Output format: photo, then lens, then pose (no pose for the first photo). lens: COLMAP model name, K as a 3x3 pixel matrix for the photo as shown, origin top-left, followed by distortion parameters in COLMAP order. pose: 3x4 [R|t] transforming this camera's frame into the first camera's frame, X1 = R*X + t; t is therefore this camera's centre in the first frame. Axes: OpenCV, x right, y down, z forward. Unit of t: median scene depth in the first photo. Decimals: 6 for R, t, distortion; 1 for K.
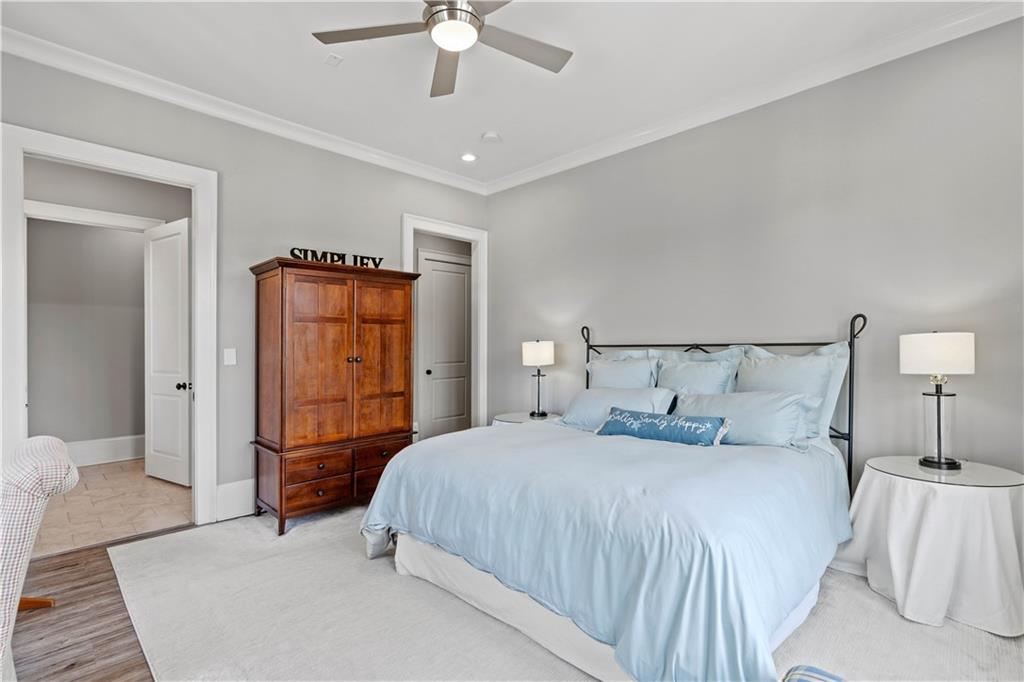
lens RADIAL K [[463.7, 0, 513.3], [0, 463.7, 338.3], [0, 0, 1]] dist [-0.004821, 0.000518]
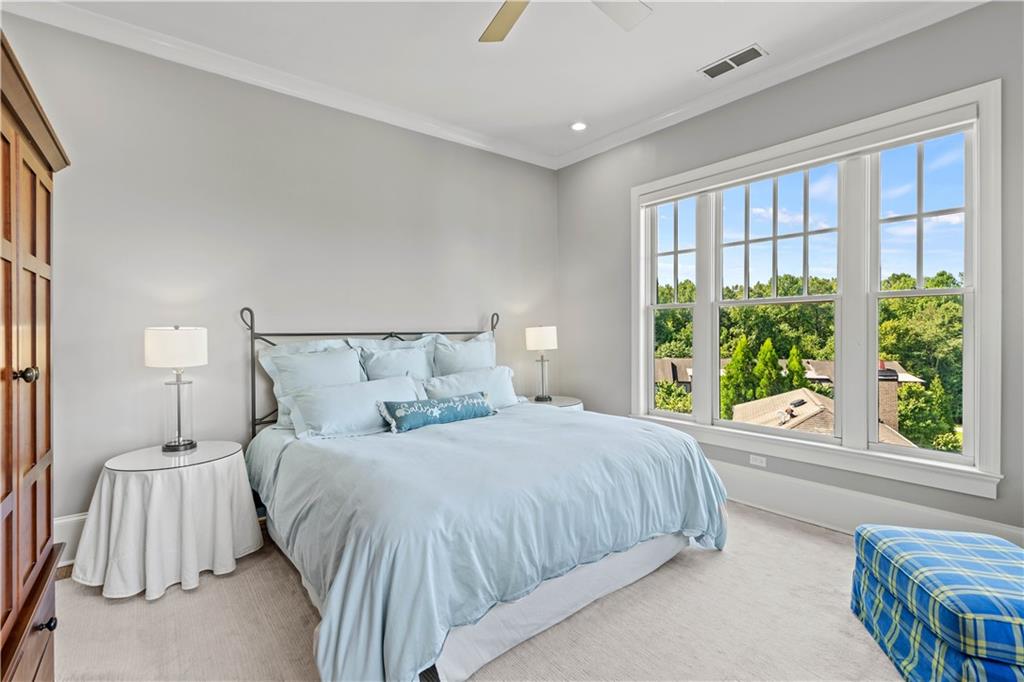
lens RADIAL K [[463.0, 0, 514.3], [0, 463.0, 326.2], [0, 0, 1]] dist [-0.008413, 0.003741]
pose [[0.142035, 0.022021, 0.989617, -0.589522], [-0.007589, 0.999747, -0.021157, 0.018032], [-0.989832, -0.004505, 0.142167, 0.580557]]
